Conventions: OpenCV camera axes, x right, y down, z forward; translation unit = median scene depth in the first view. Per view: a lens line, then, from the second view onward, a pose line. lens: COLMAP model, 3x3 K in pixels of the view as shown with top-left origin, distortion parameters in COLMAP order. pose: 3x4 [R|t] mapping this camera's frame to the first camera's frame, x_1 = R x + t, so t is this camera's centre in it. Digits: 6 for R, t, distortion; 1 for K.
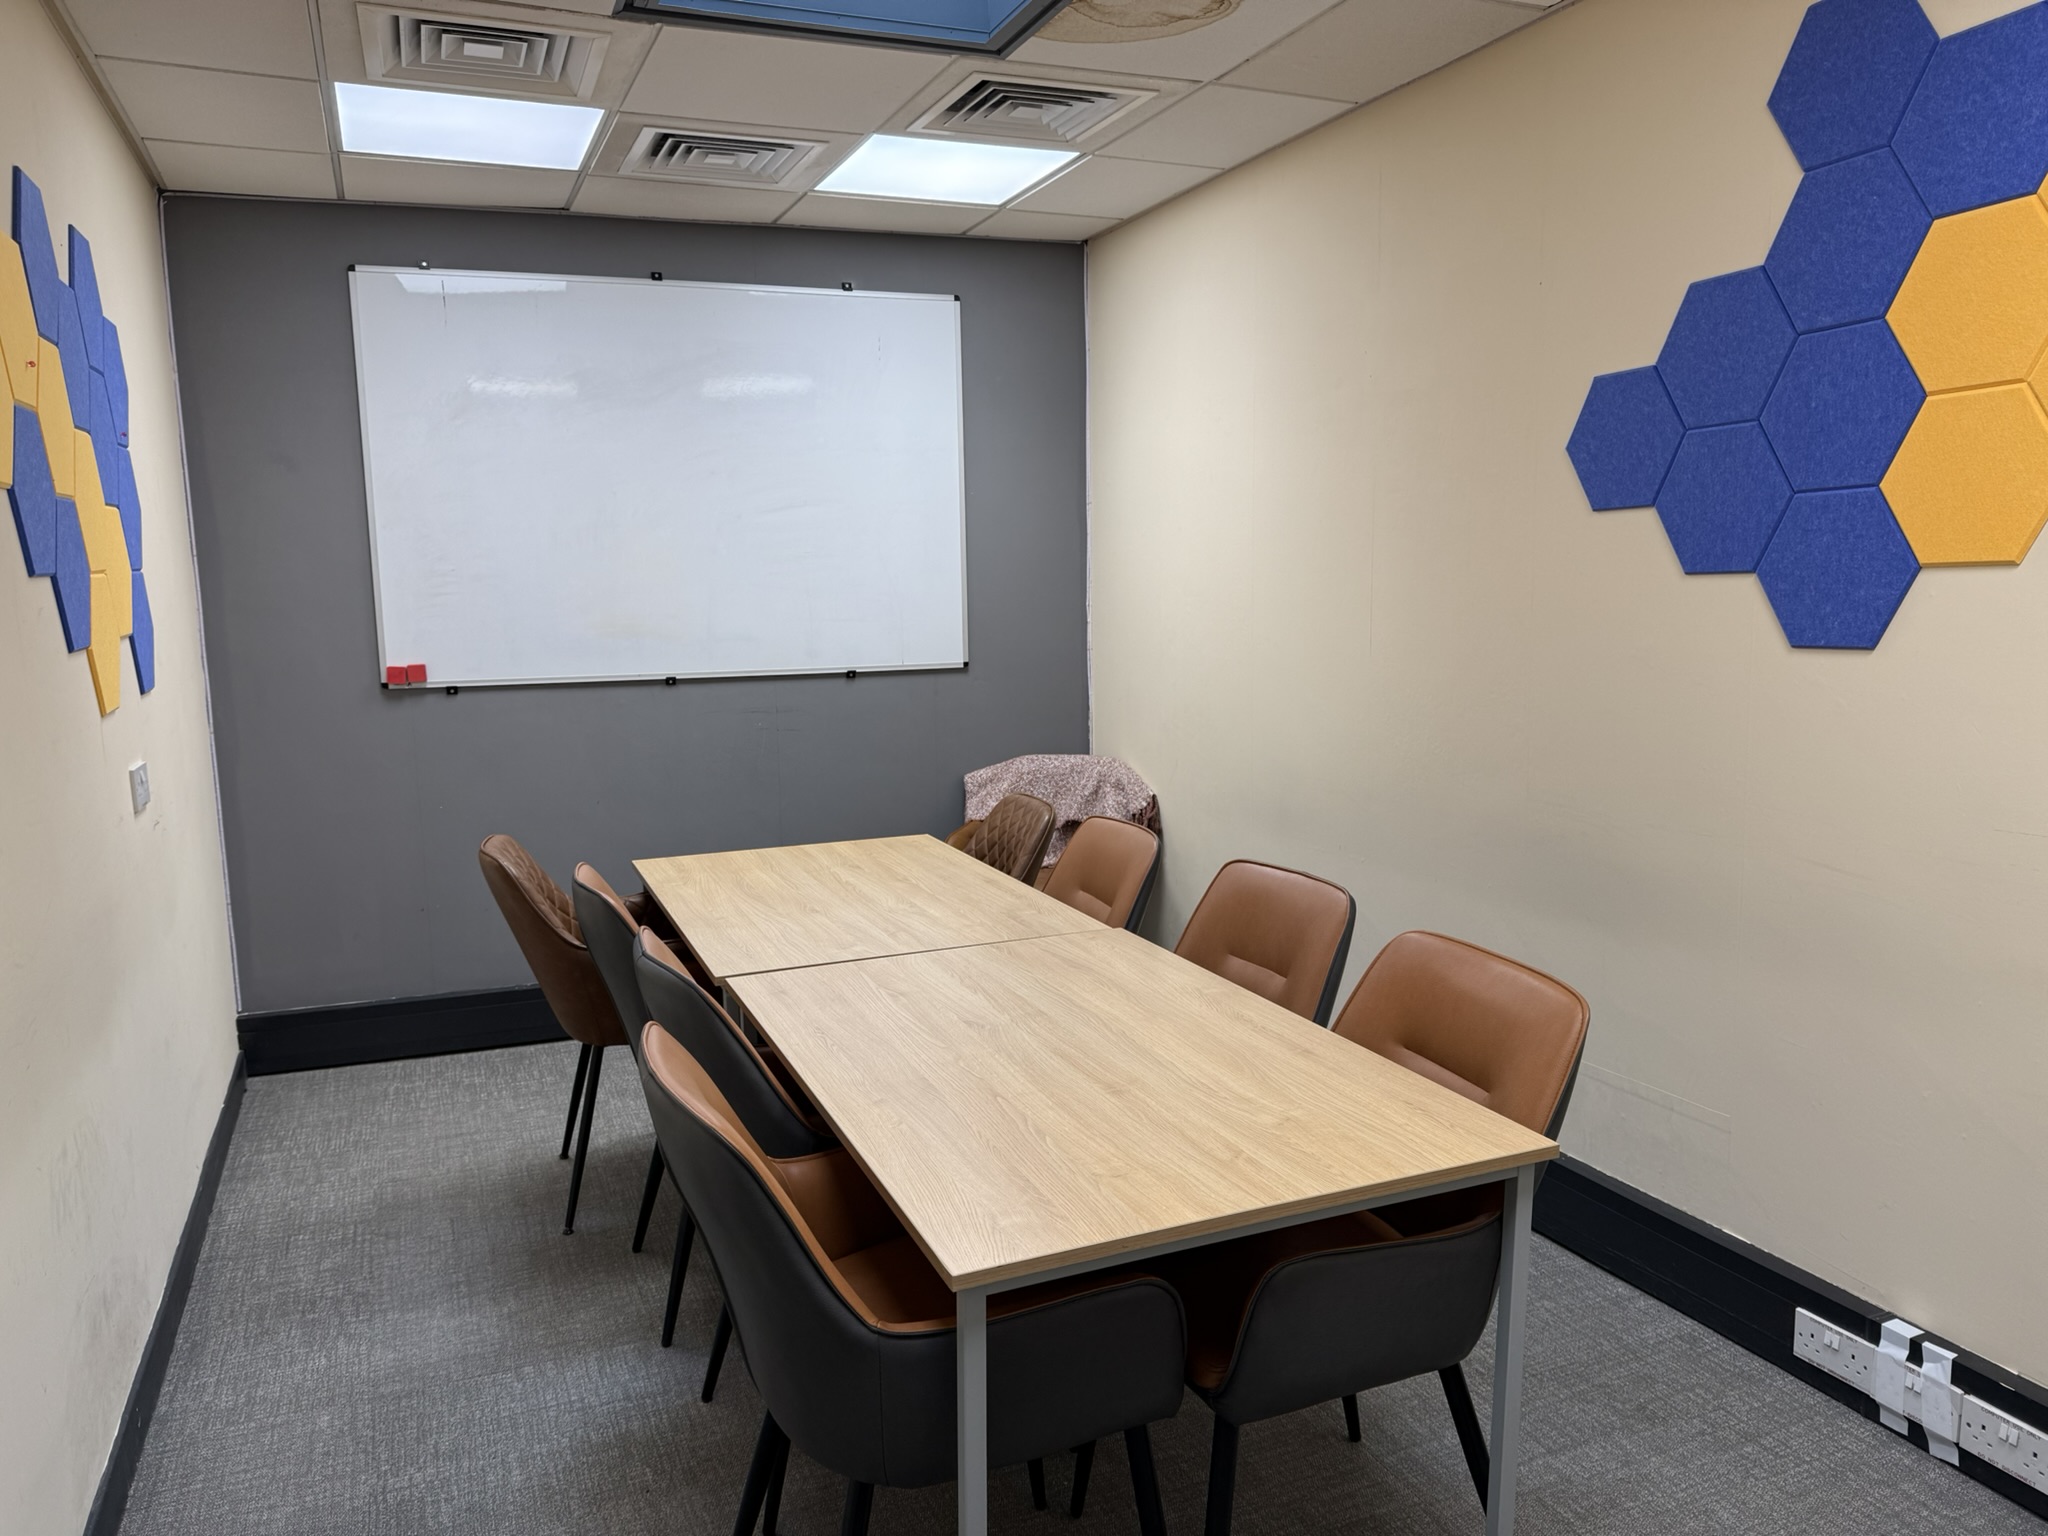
lens RADIAL K [[1451.3, 0, 1012.2], [0, 1451.3, 748.5], [0, 0, 1]] dist [0.151392, -0.258102]
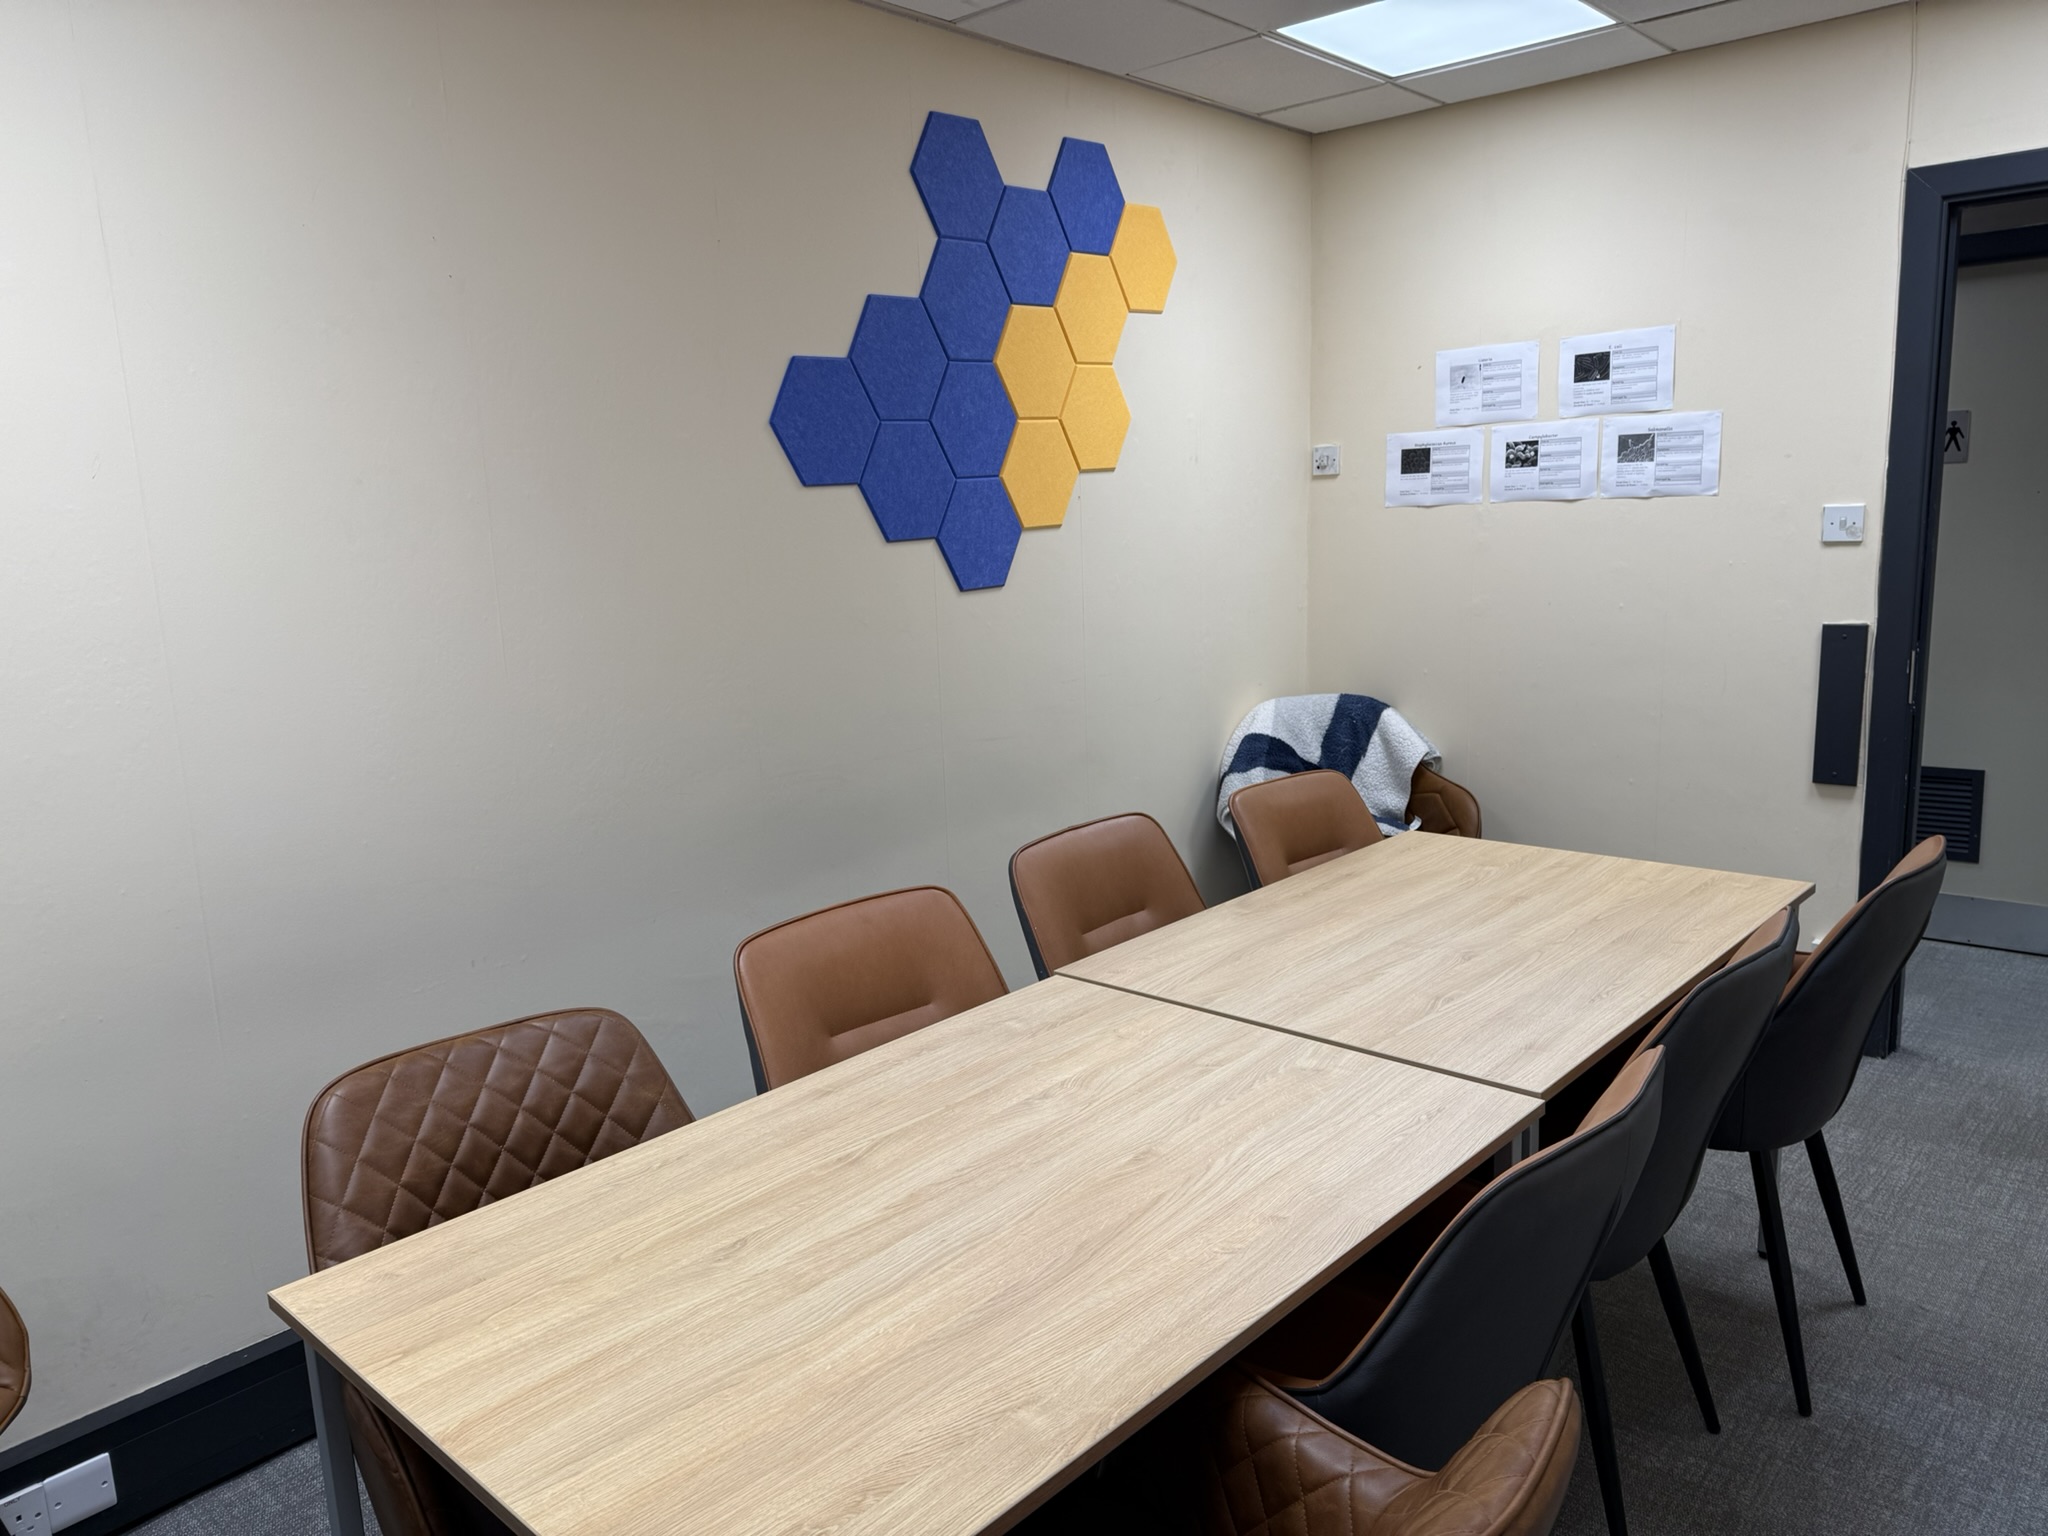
lens RADIAL K [[1451.3, 0, 1012.2], [0, 1451.3, 748.5], [0, 0, 1]] dist [0.151392, -0.258102]
pose [[-0.429943, -0.106085, 0.896602, -0.730261], [0.163250, 0.967570, 0.192765, -0.180850], [-0.887974, 0.229248, -0.398682, 1.540542]]
